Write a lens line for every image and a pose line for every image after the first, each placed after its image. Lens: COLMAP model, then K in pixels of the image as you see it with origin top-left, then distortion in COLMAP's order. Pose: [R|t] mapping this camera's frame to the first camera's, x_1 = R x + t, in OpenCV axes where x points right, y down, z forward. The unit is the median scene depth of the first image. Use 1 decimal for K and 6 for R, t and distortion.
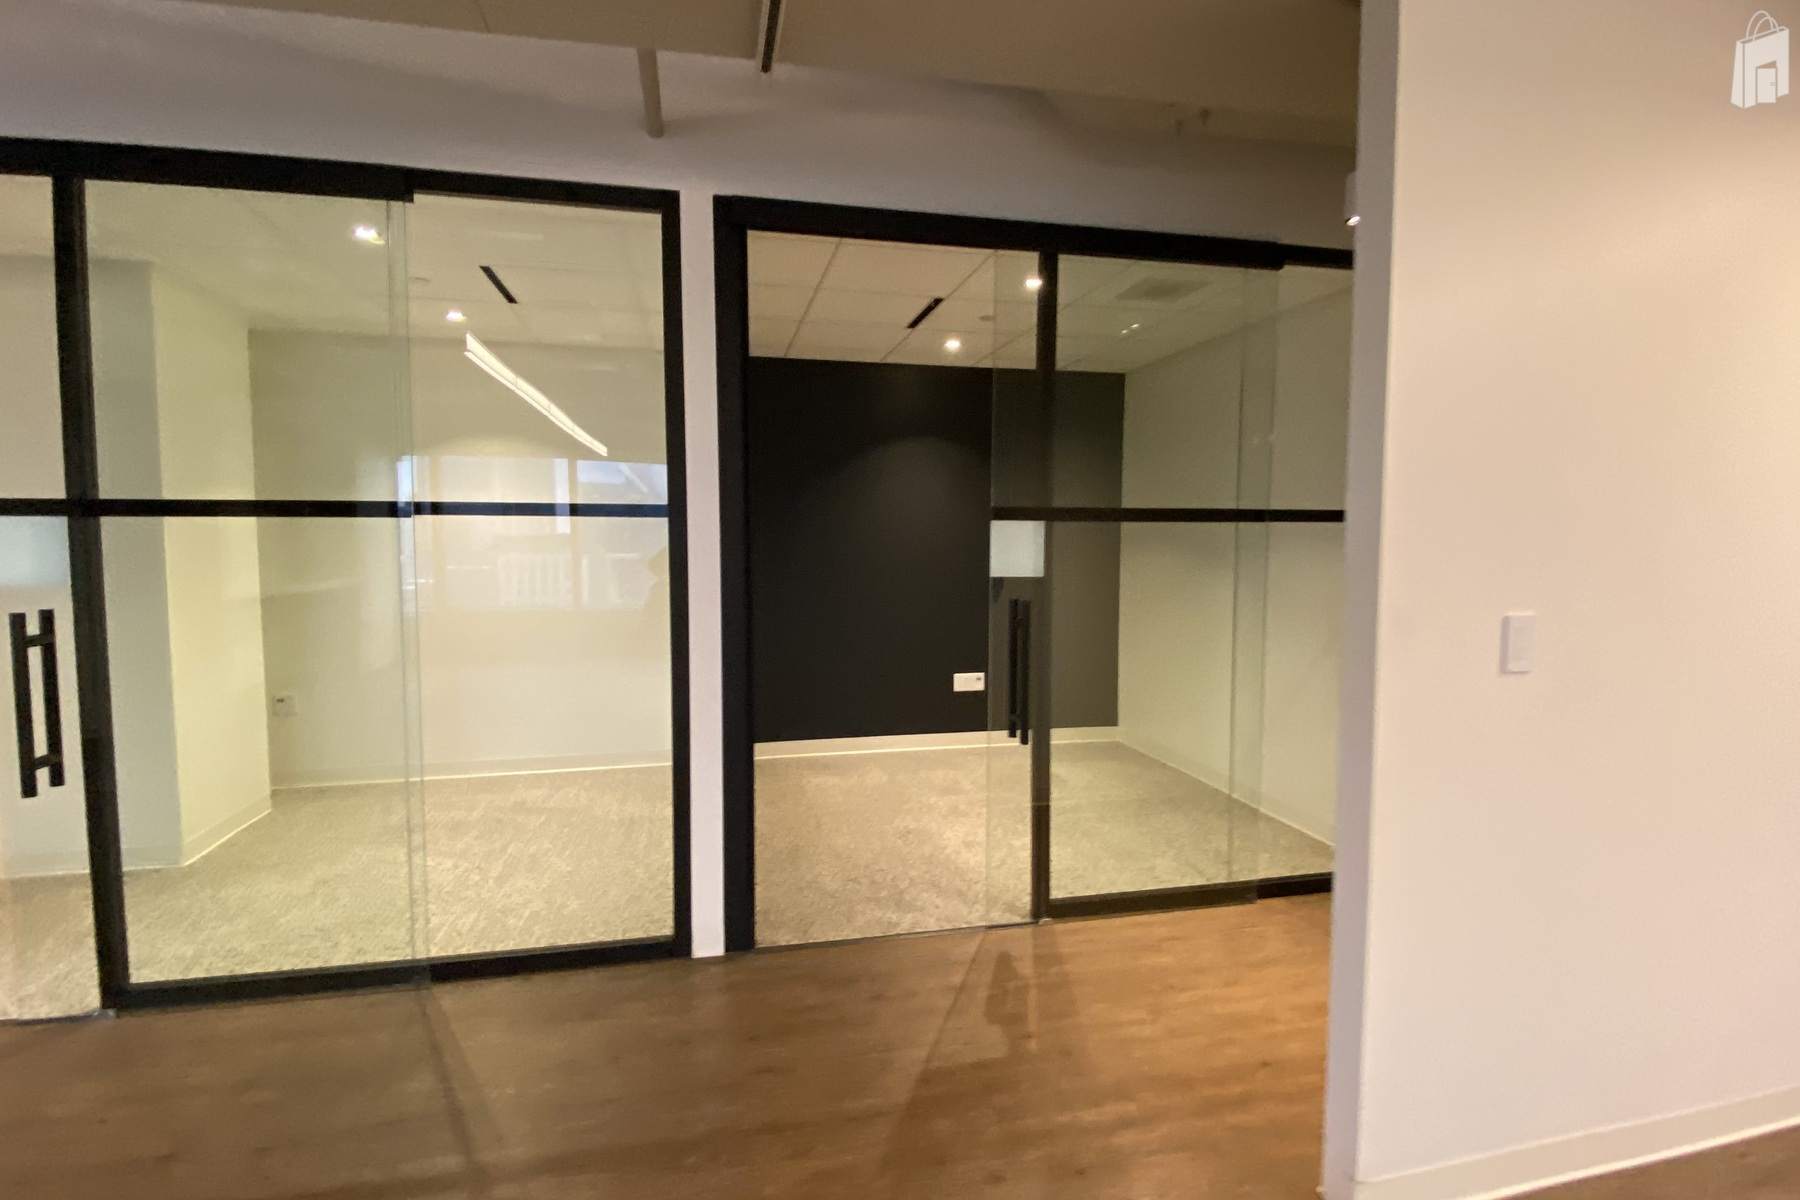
lens RADIAL K [[853.6, 0, 878.8], [0, 853.6, 593.6], [0, 0, 1]] dist [-0.016025, -0.000340]
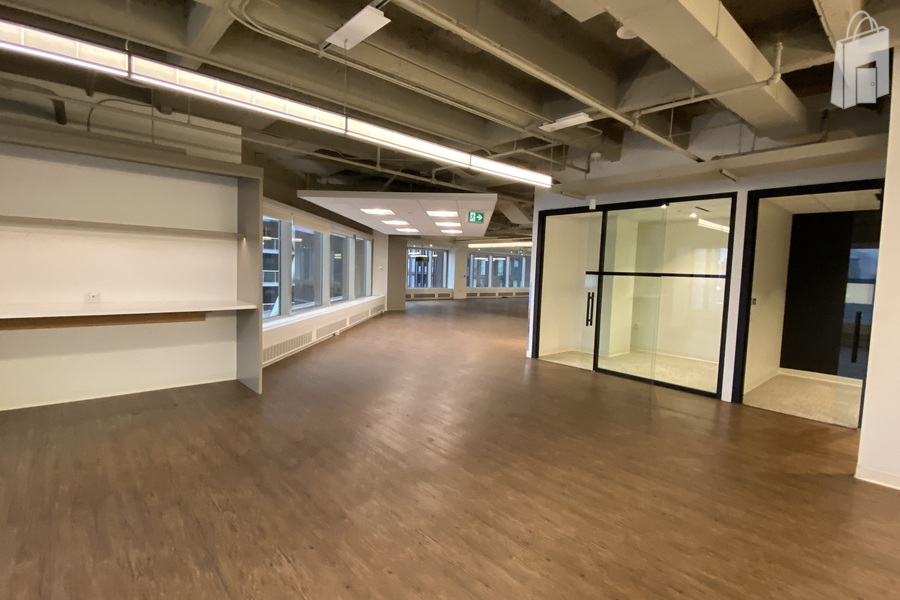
lens RADIAL K [[426.8, 0, 439.4], [0, 426.8, 296.8], [0, 0, 1]] dist [-0.016025, -0.000340]
pose [[0.458516, 0.062711, -0.886471, 0.835120], [-0.107137, 0.994132, 0.014912, 0.097835], [0.882204, 0.088137, 0.462544, -0.966081]]
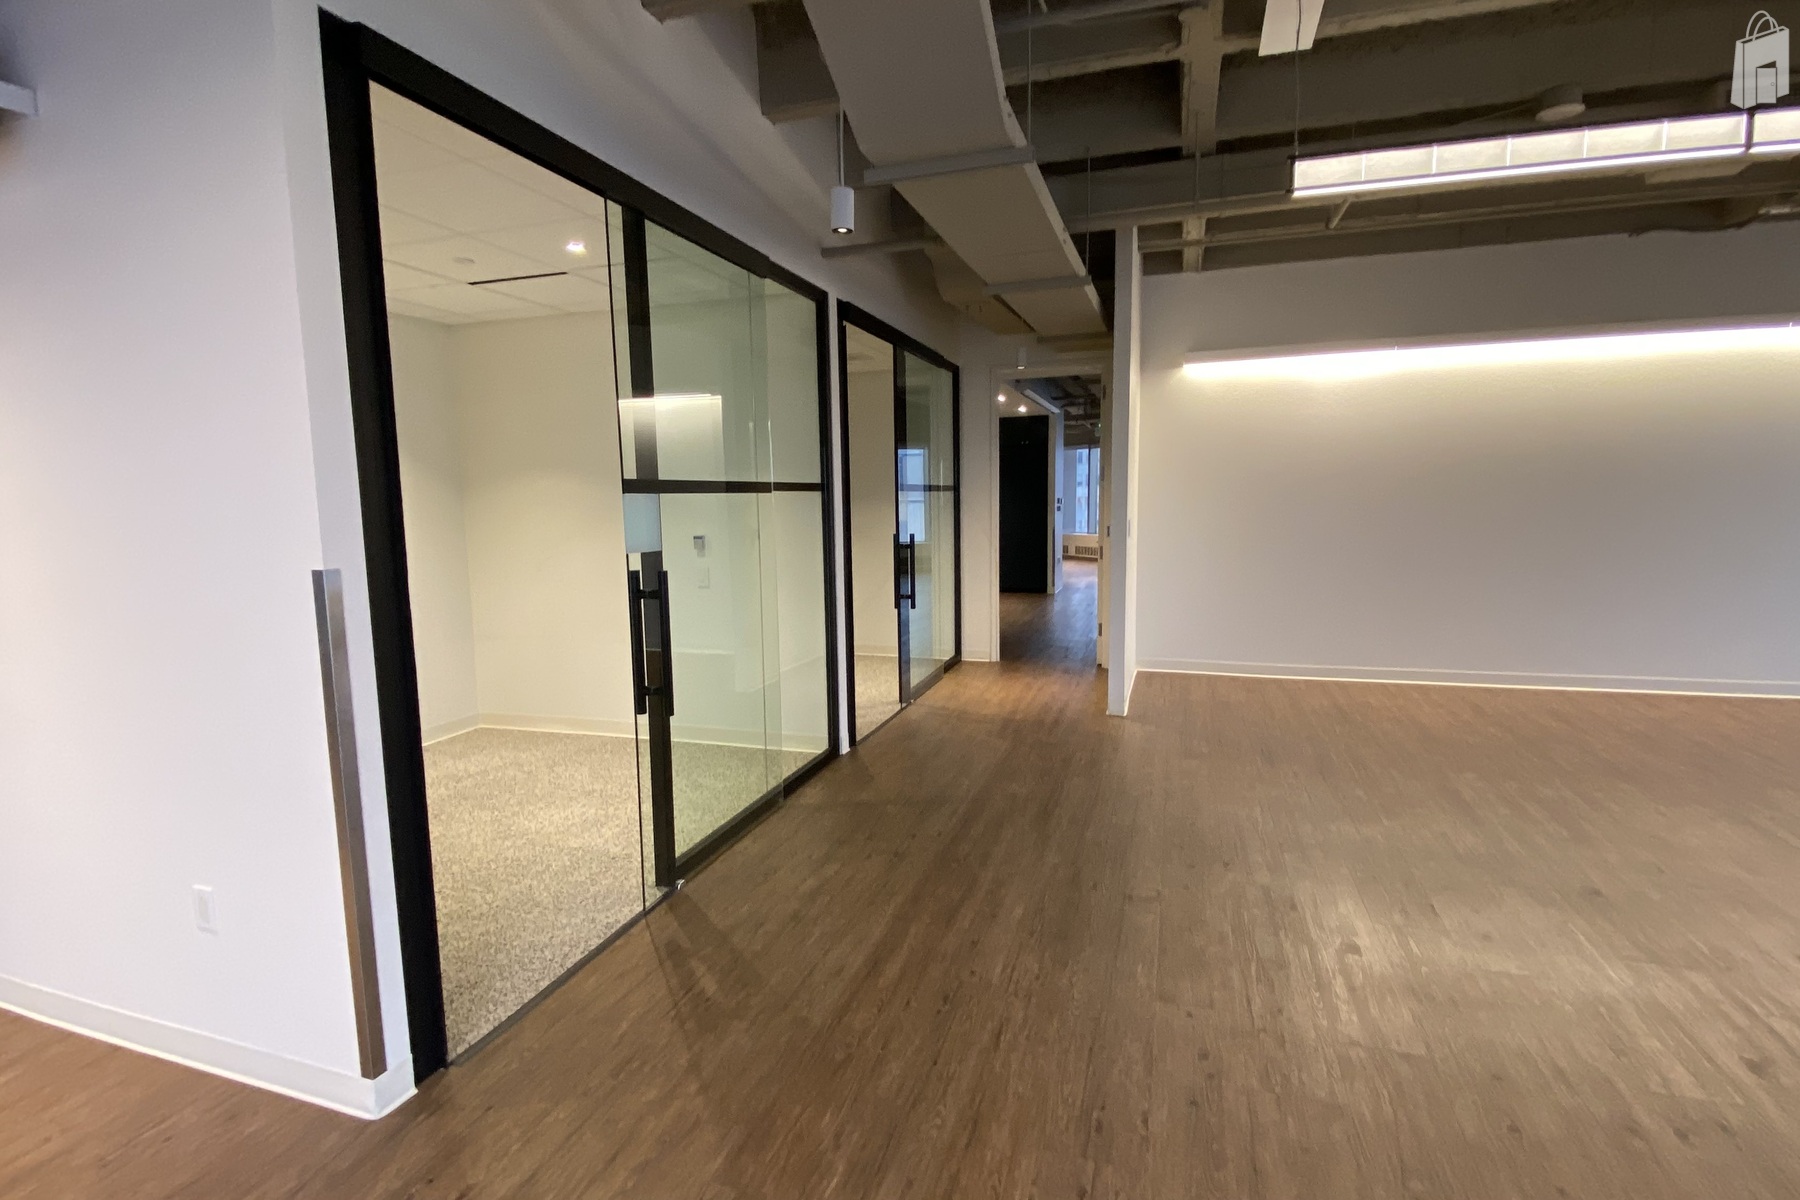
lens RADIAL K [[878.4, 0, 869.0], [0, 878.4, 594.2], [0, 0, 1]] dist [0.066462, -0.091530]
pose [[0.522070, -0.109114, 0.845894, -1.667853], [0.082013, 0.993609, 0.077551, -0.016167], [-0.848951, 0.028888, 0.527682, 0.032271]]
